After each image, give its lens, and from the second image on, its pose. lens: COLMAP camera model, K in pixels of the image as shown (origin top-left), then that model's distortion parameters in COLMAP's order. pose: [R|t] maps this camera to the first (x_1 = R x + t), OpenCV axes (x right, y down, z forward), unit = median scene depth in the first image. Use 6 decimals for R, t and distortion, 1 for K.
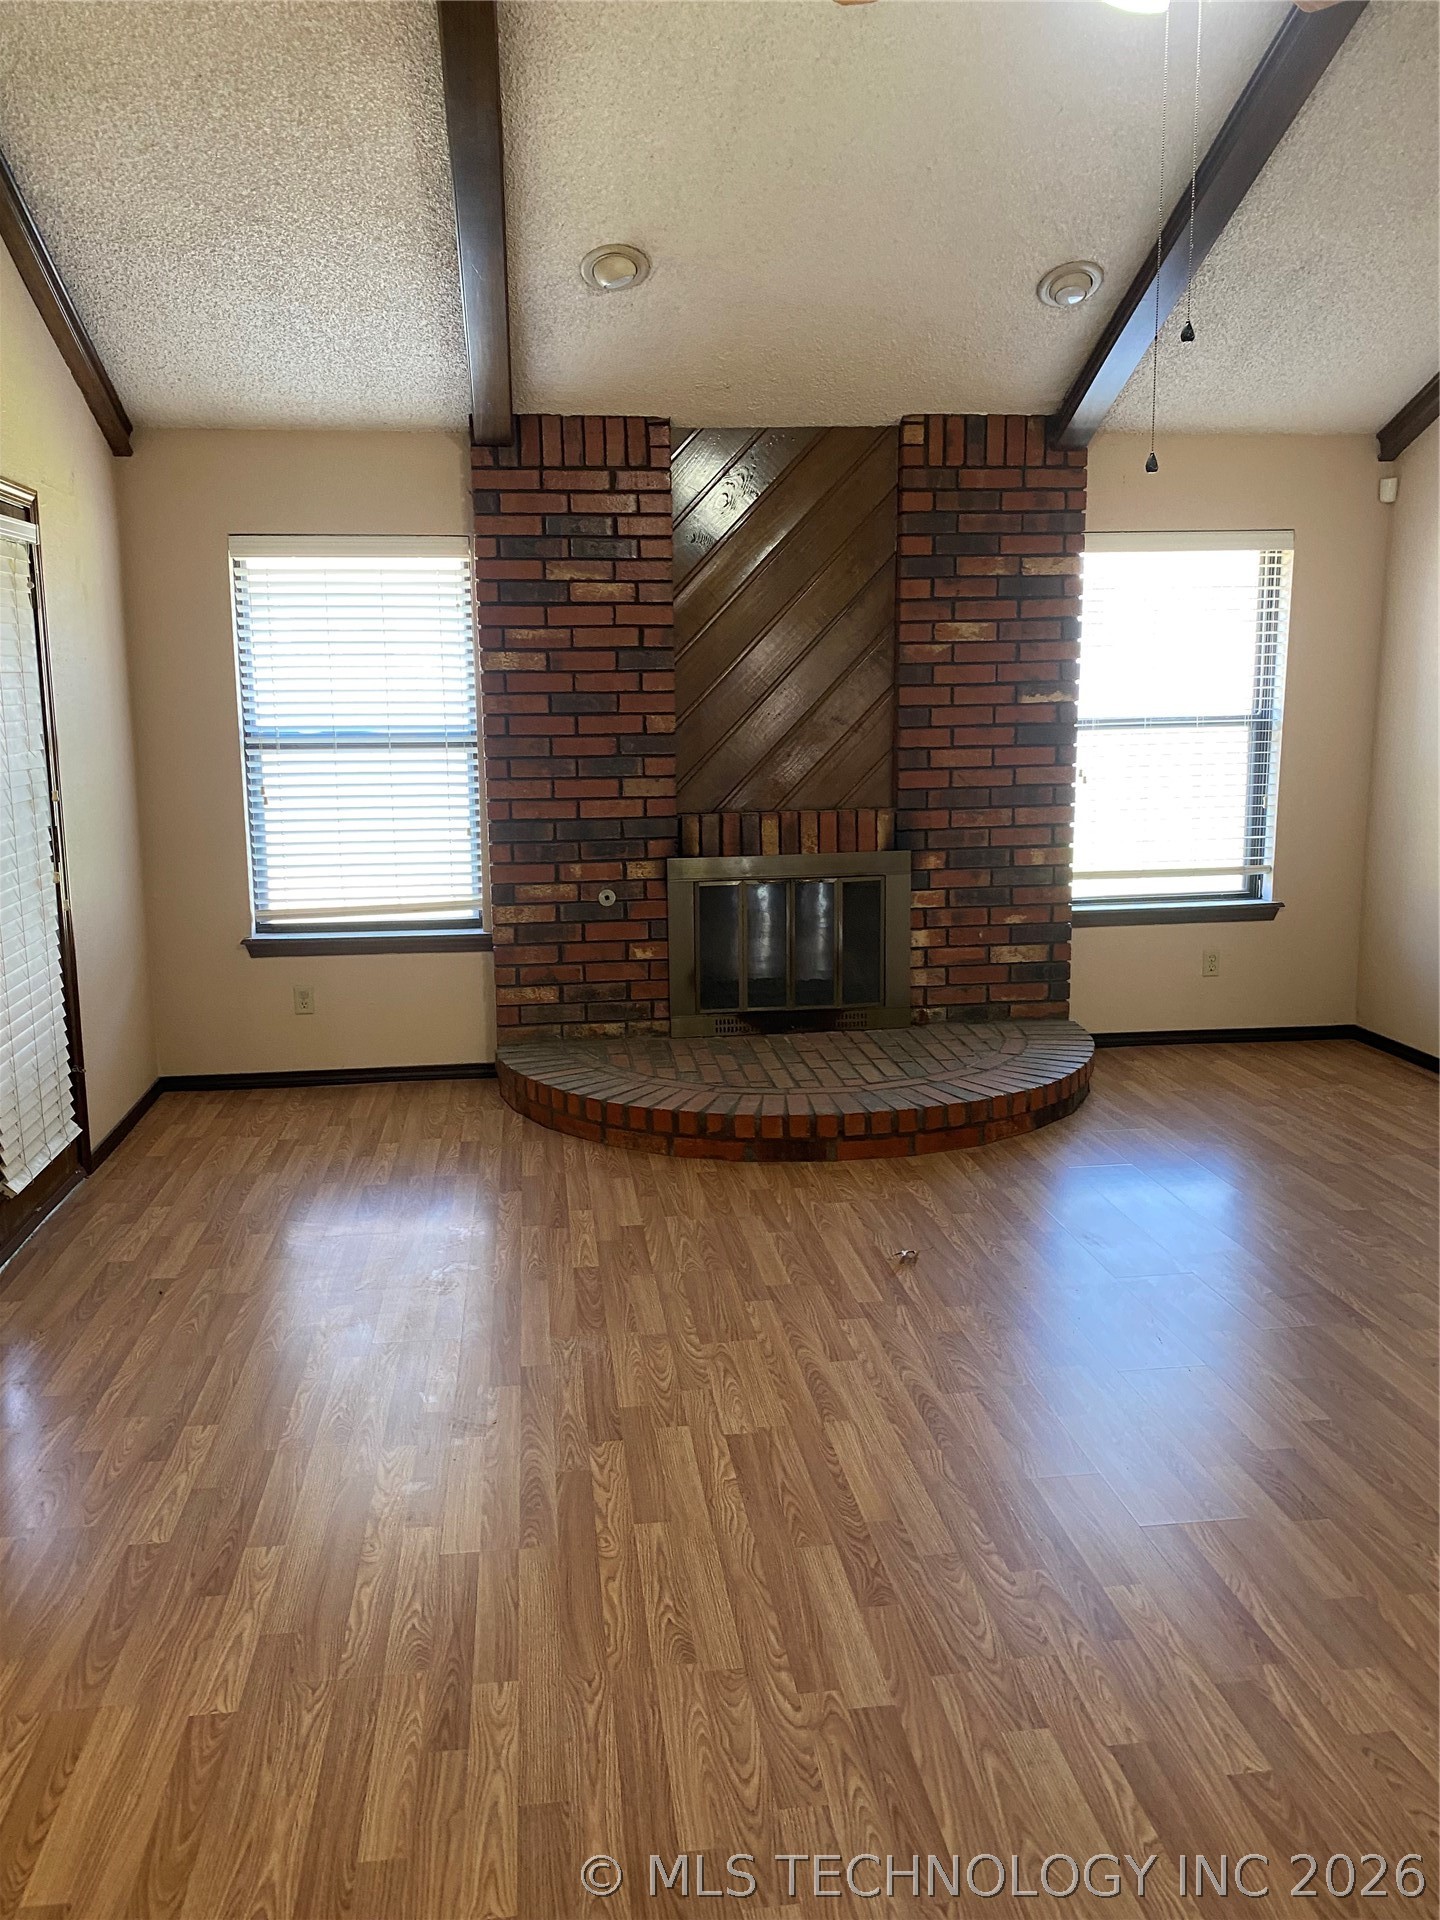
lens RADIAL K [[1488.2, 0, 721.0], [0, 1488.2, 945.0], [0, 0, 1]] dist [0.048771, -0.005393]
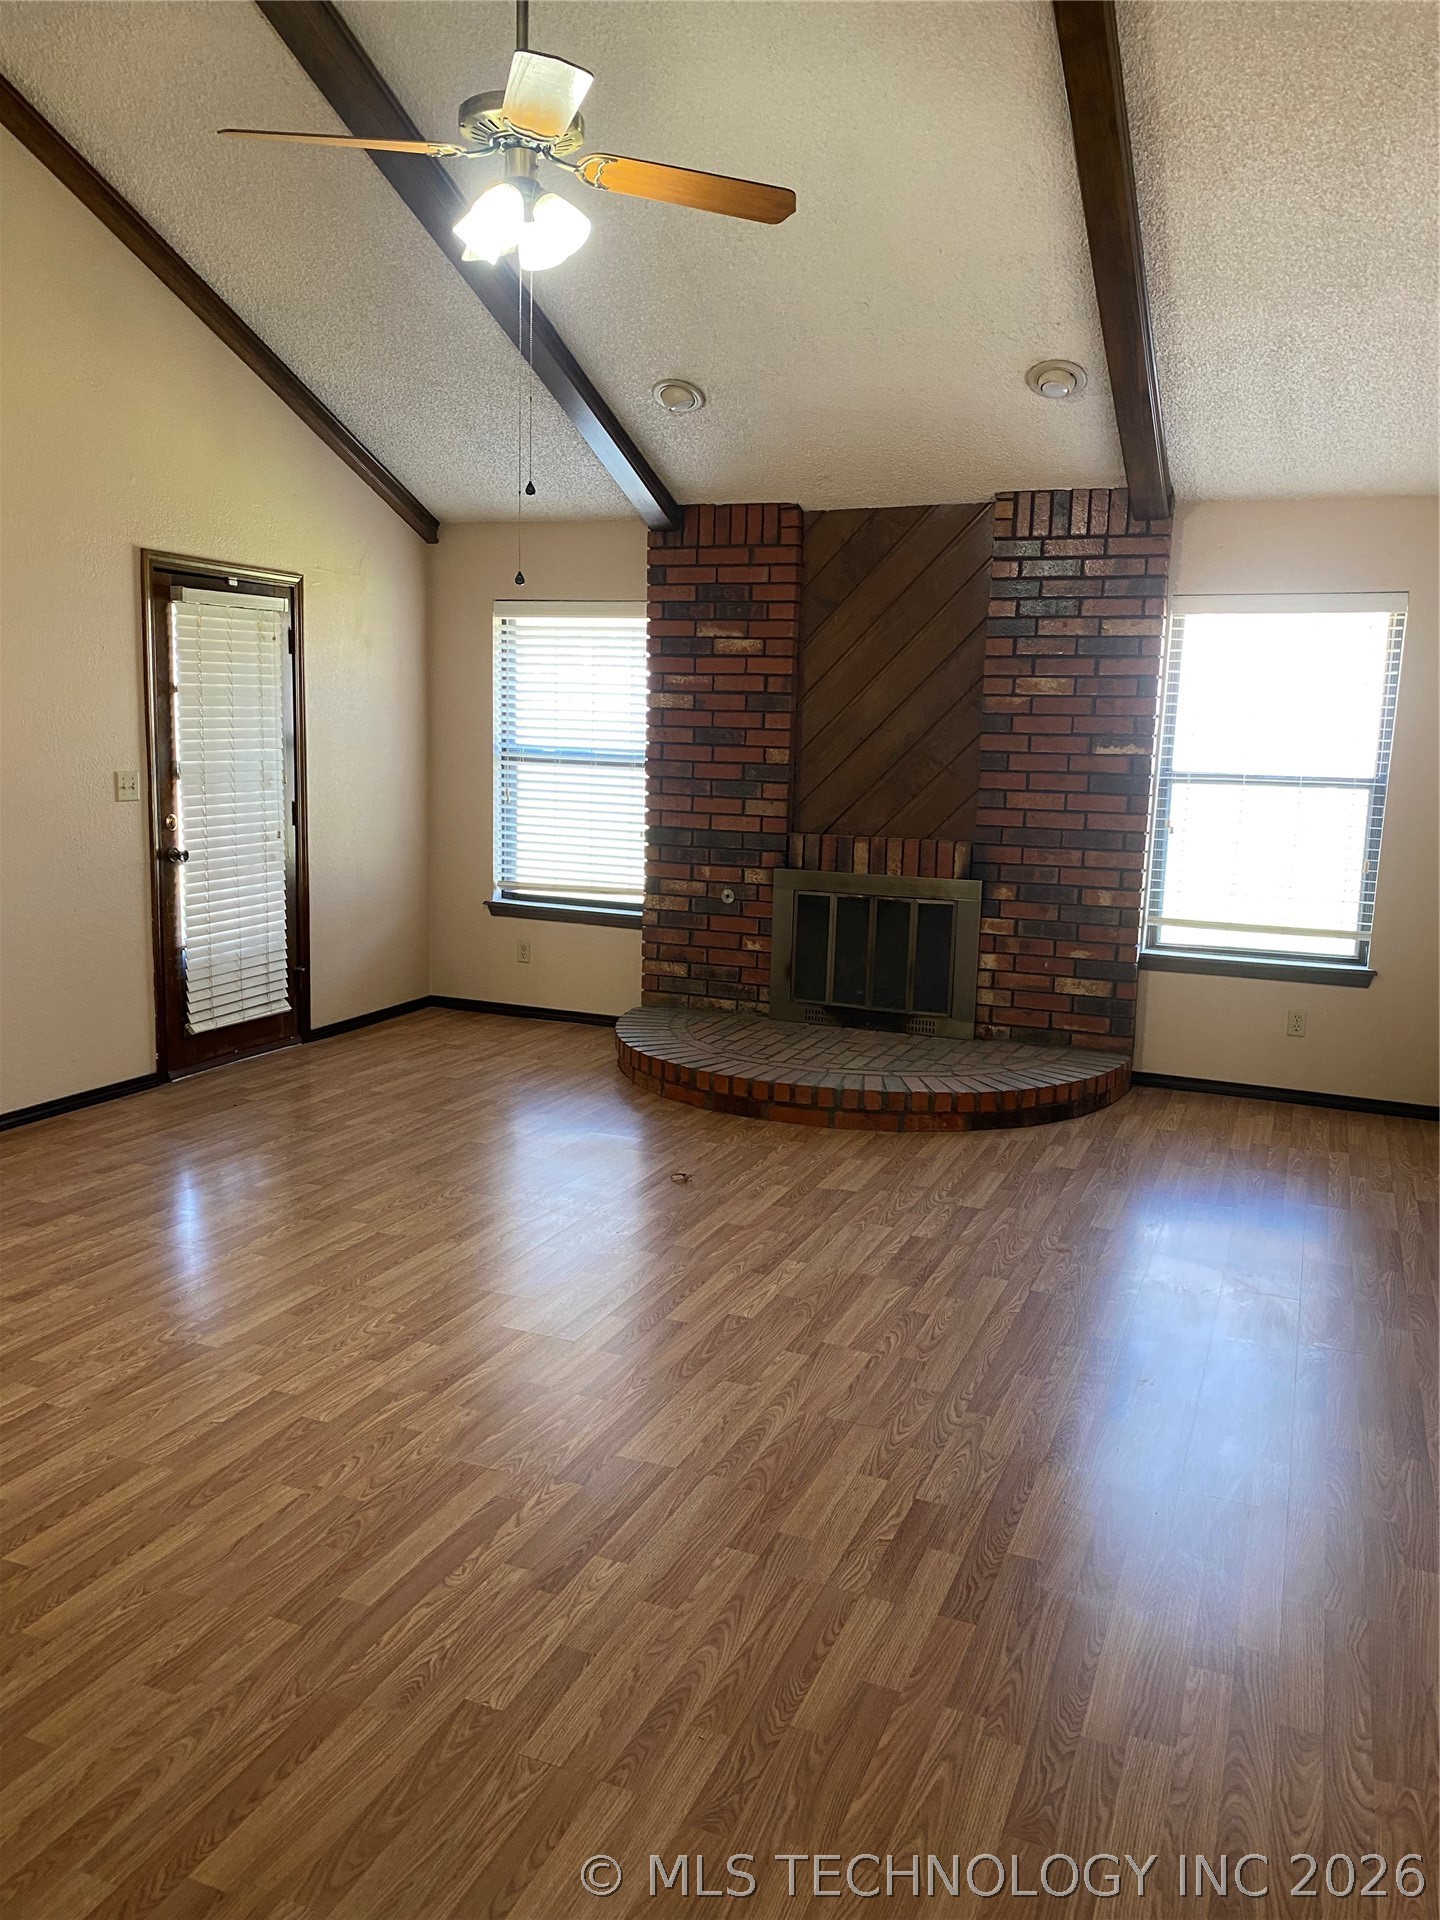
lens RADIAL K [[1488.2, 0, 731.9], [0, 1488.2, 971.6], [0, 0, 1]] dist [0.048771, -0.005393]
pose [[0.869804, 0.118712, -0.478903, 0.517445], [-0.120889, 0.992315, 0.026414, -0.003070], [0.478358, 0.034919, 0.877471, -0.066389]]
